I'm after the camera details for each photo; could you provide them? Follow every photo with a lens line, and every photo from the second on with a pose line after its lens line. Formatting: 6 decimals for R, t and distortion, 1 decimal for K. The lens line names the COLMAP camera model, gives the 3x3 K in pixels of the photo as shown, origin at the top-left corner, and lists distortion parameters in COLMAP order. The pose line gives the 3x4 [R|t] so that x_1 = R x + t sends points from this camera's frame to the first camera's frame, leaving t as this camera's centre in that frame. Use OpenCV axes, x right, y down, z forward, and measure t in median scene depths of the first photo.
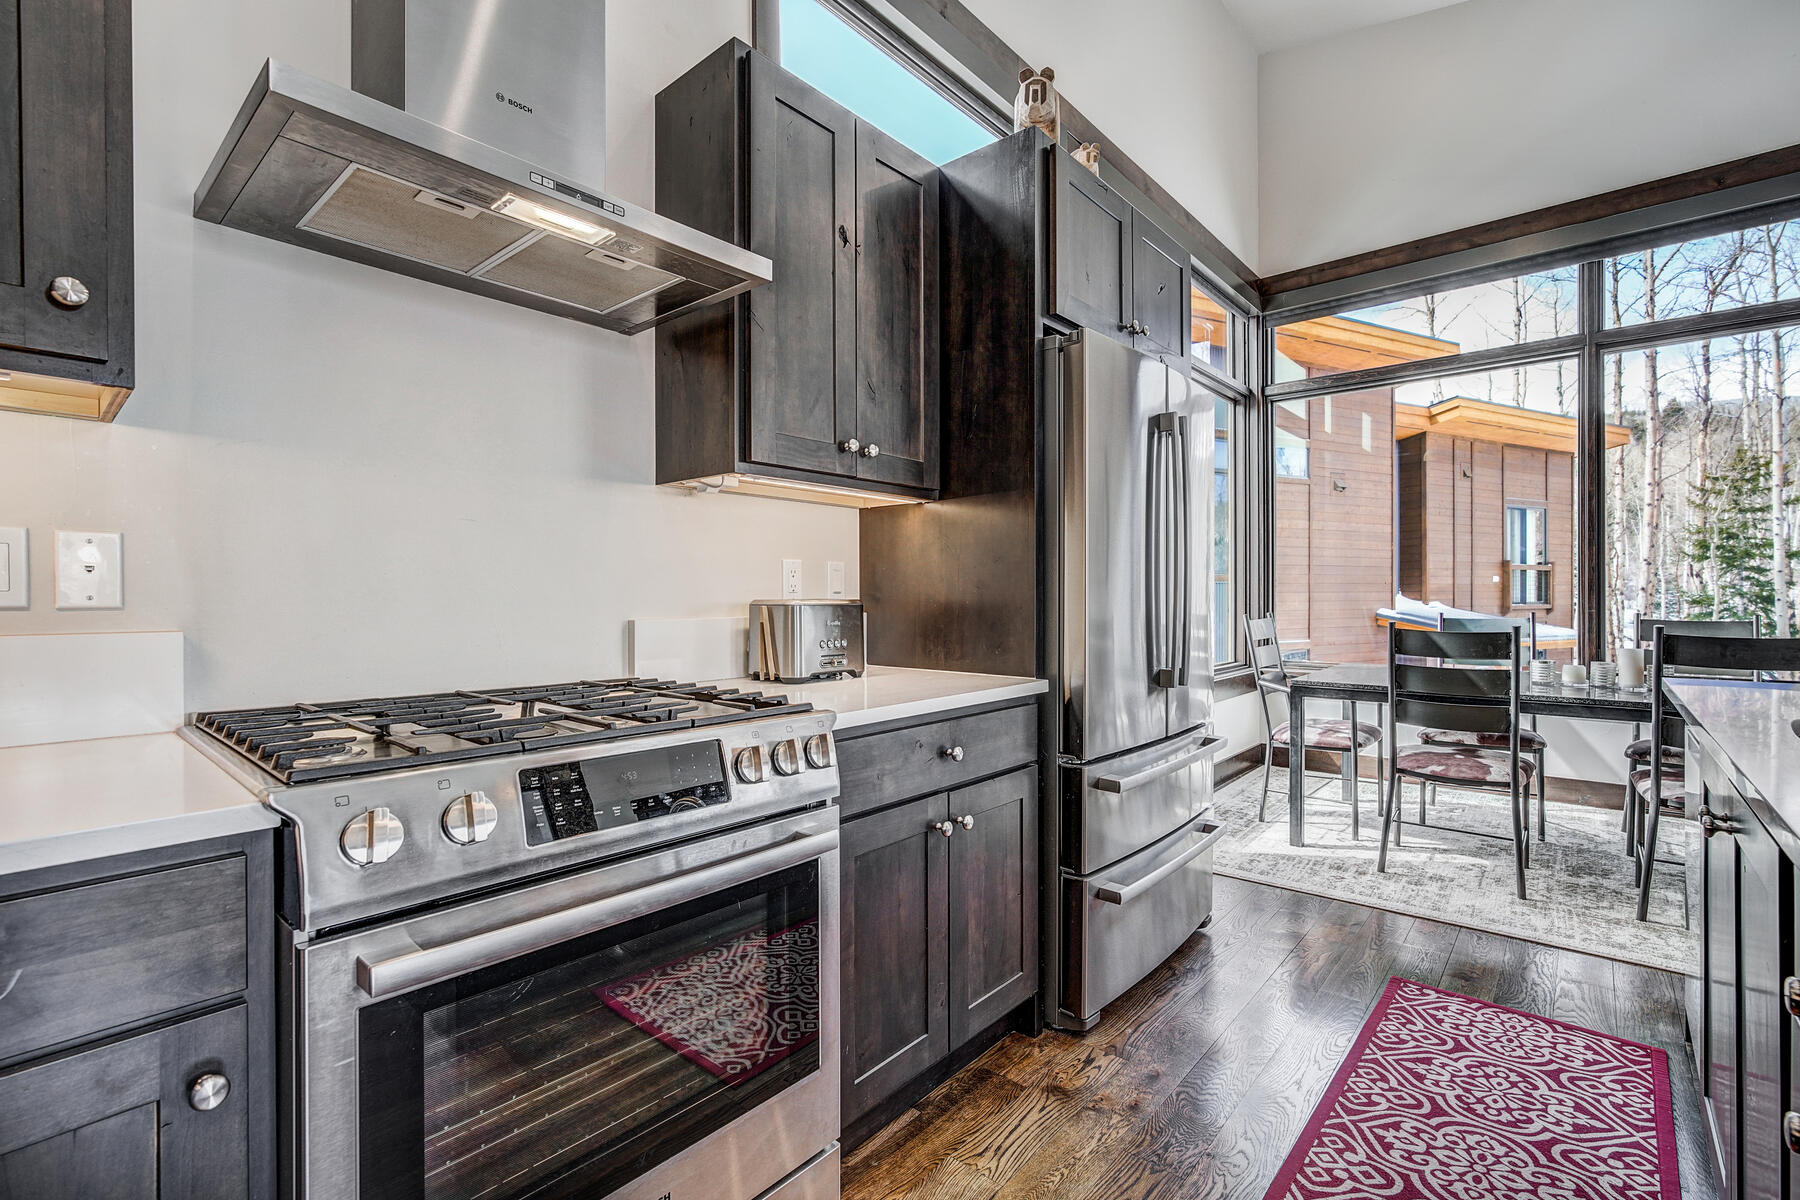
lens RADIAL K [[811.8, 0, 909.2], [0, 811.8, 597.0], [0, 0, 1]] dist [-0.012034, 0.005370]
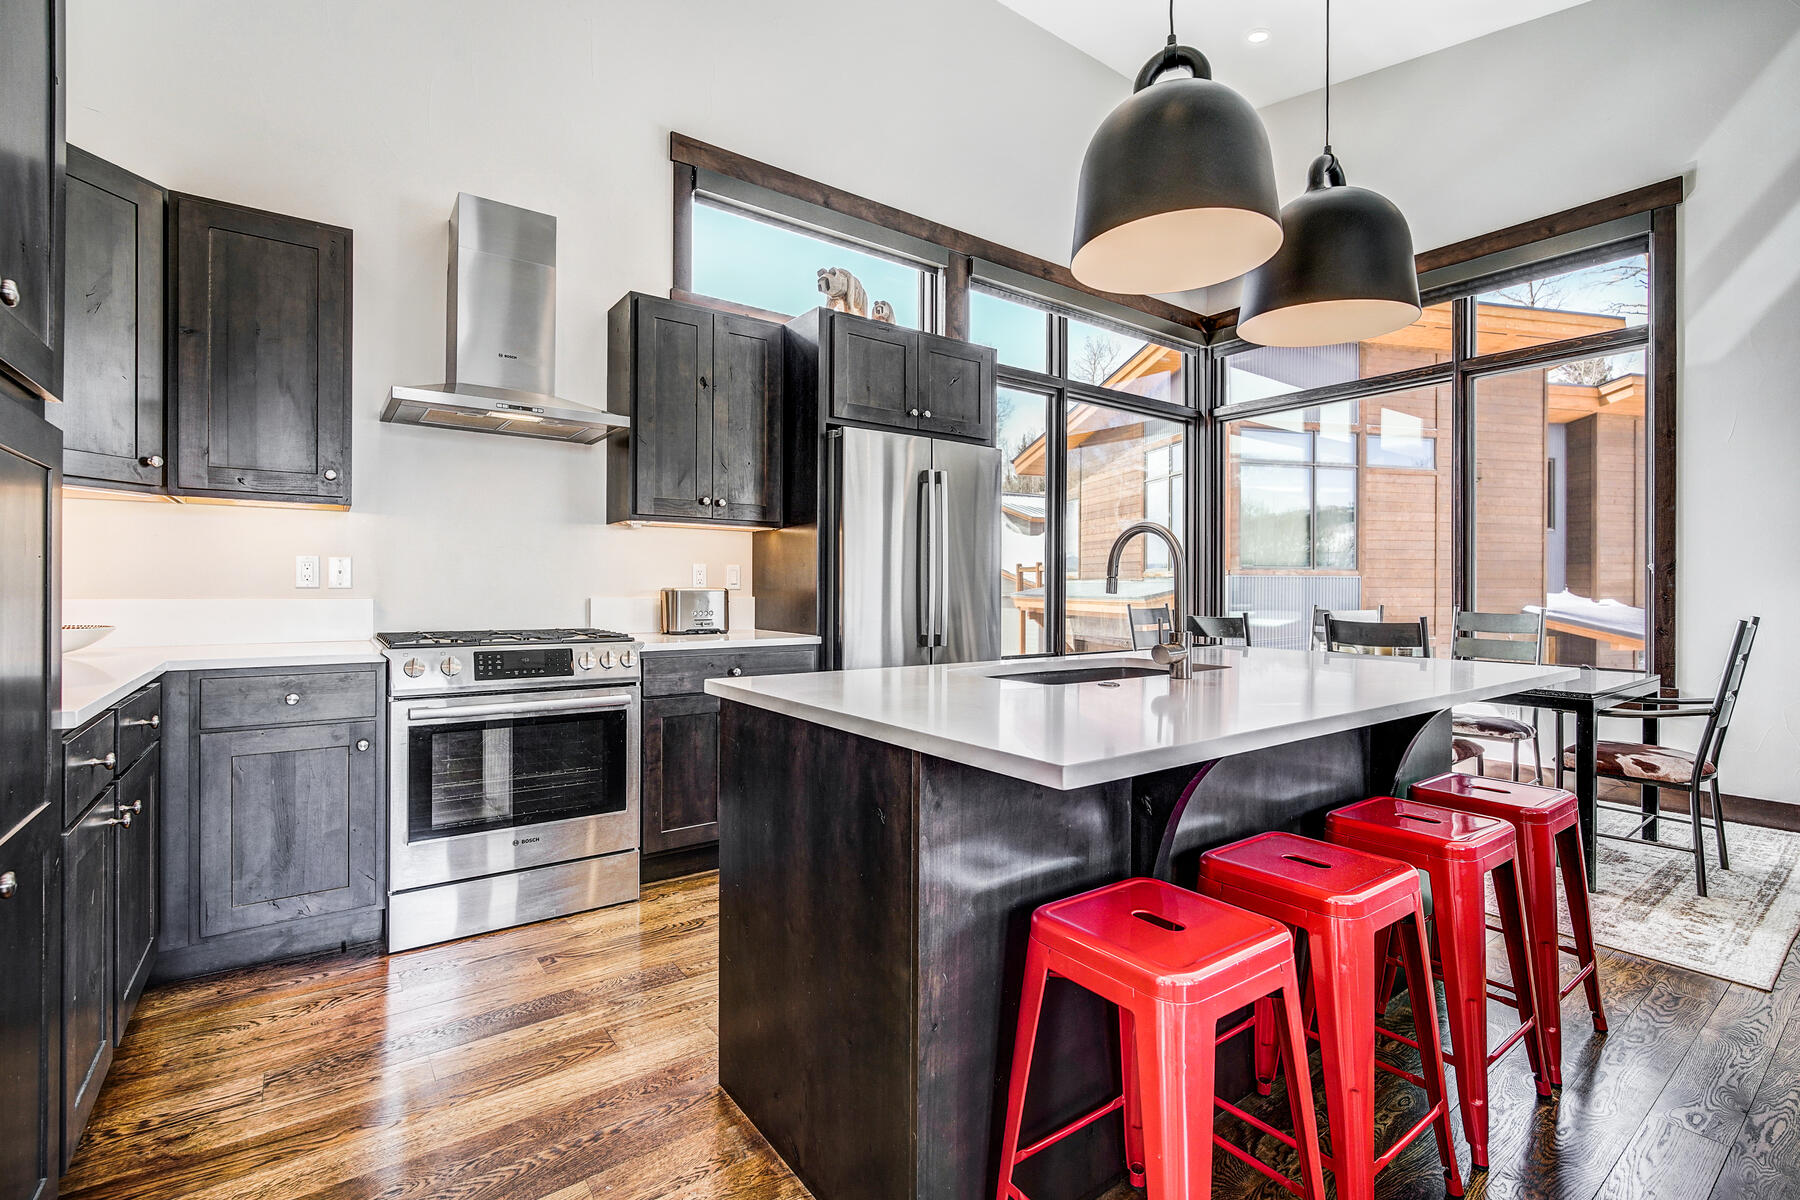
lens RADIAL K [[811.8, 0, 903.8], [0, 811.8, 590.3], [0, 0, 1]] dist [-0.012034, 0.005370]
pose [[0.973653, 0.007758, -0.227902, 0.463966], [-0.007551, 0.999970, 0.001779, 0.001125], [0.227909, -0.000011, 0.973682, -0.385717]]
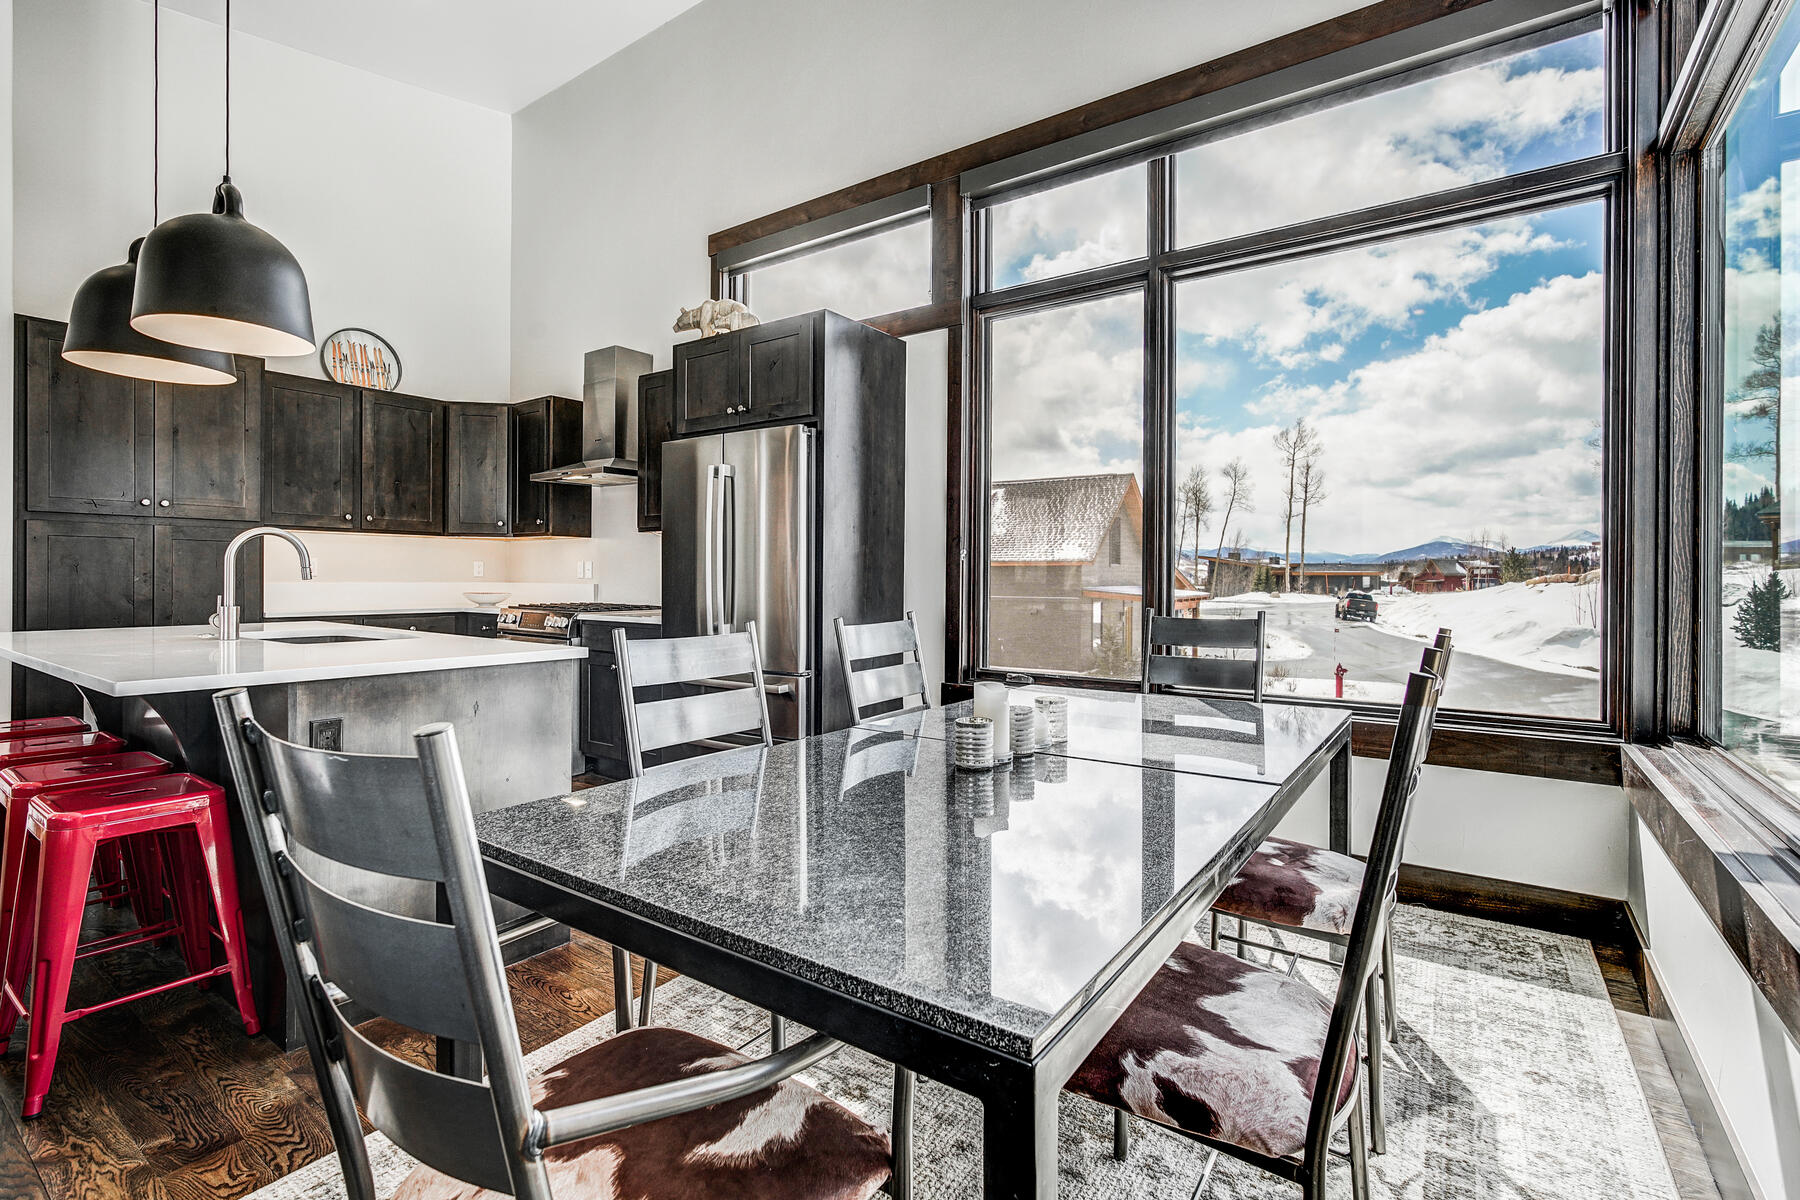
lens RADIAL K [[811.8, 0, 897.9], [0, 811.8, 576.5], [0, 0, 1]] dist [-0.012034, 0.005370]
pose [[0.091381, 0.001390, -0.995815, 1.442481], [-0.009043, 0.999959, 0.000566, -0.006845], [0.995775, 0.008954, 0.091390, 0.895710]]
